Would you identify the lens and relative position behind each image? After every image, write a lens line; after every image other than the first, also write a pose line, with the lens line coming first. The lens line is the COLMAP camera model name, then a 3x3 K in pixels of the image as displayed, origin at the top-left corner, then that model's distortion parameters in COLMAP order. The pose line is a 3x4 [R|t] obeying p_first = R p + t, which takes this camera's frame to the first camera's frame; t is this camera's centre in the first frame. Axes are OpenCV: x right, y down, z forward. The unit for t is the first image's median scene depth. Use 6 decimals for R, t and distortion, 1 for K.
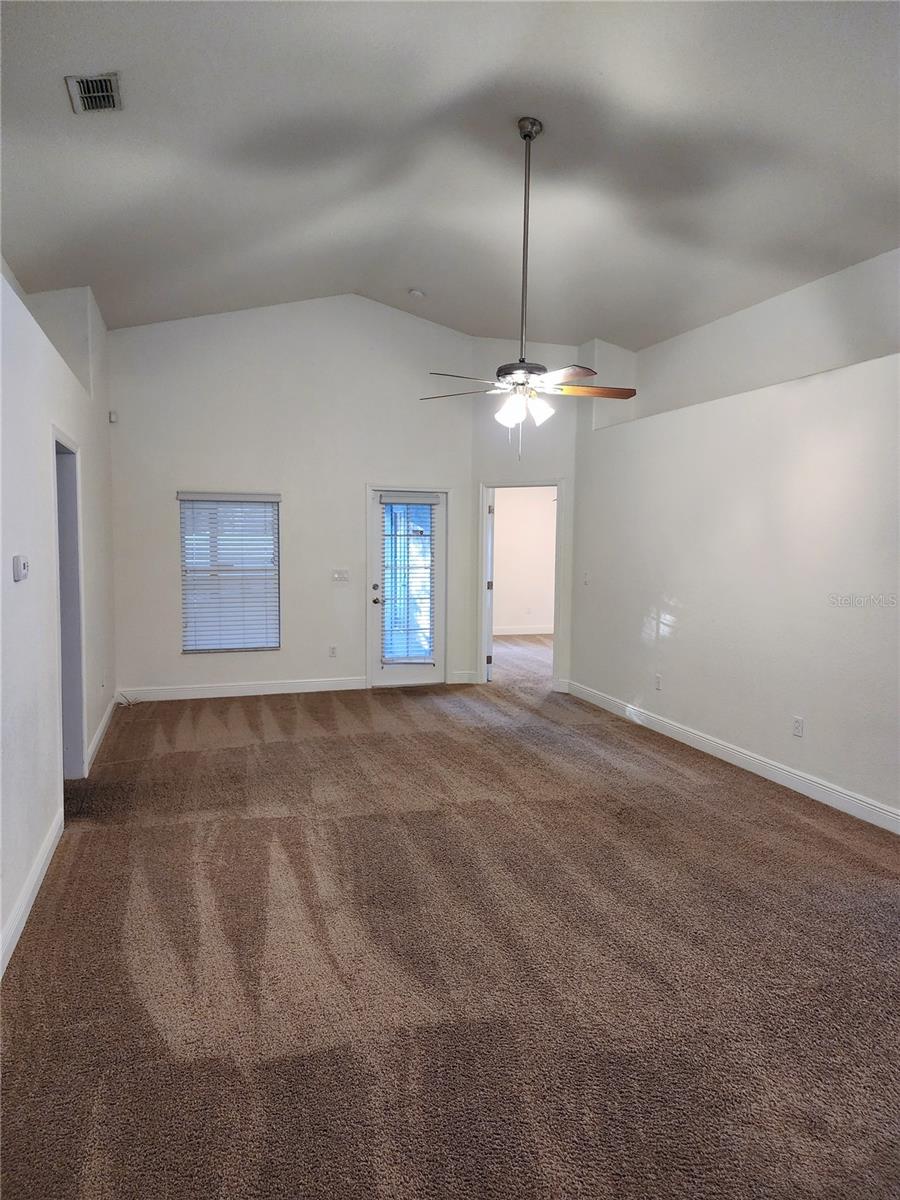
lens RADIAL K [[805.6, 0, 453.4], [0, 805.6, 595.8], [0, 0, 1]] dist [0.073306, -0.061509]
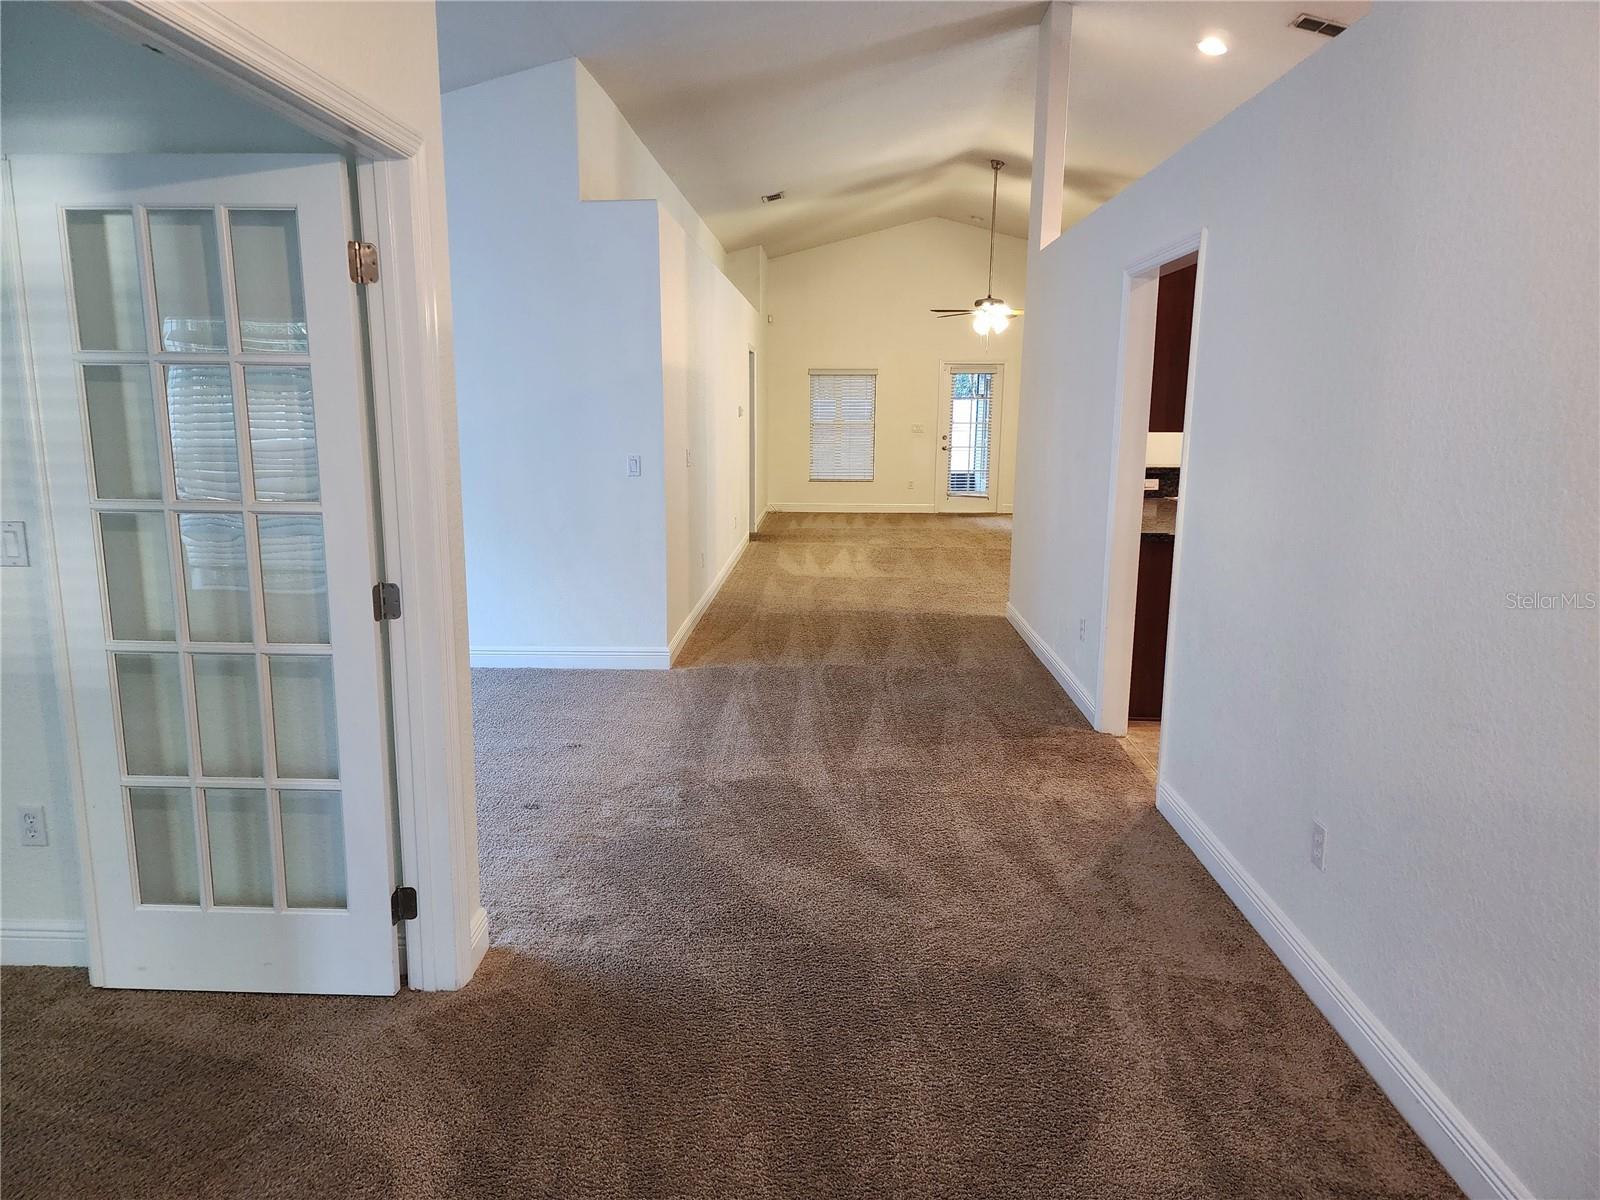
lens RADIAL K [[1074.1, 0, 800.6], [0, 1074.1, 603.5], [0, 0, 1]] dist [0.073306, -0.061509]
pose [[0.940169, 0.063530, -0.334734, 0.339690], [-0.027081, 0.993288, 0.112454, 0.077845], [0.339631, -0.096660, 0.935579, -0.907018]]
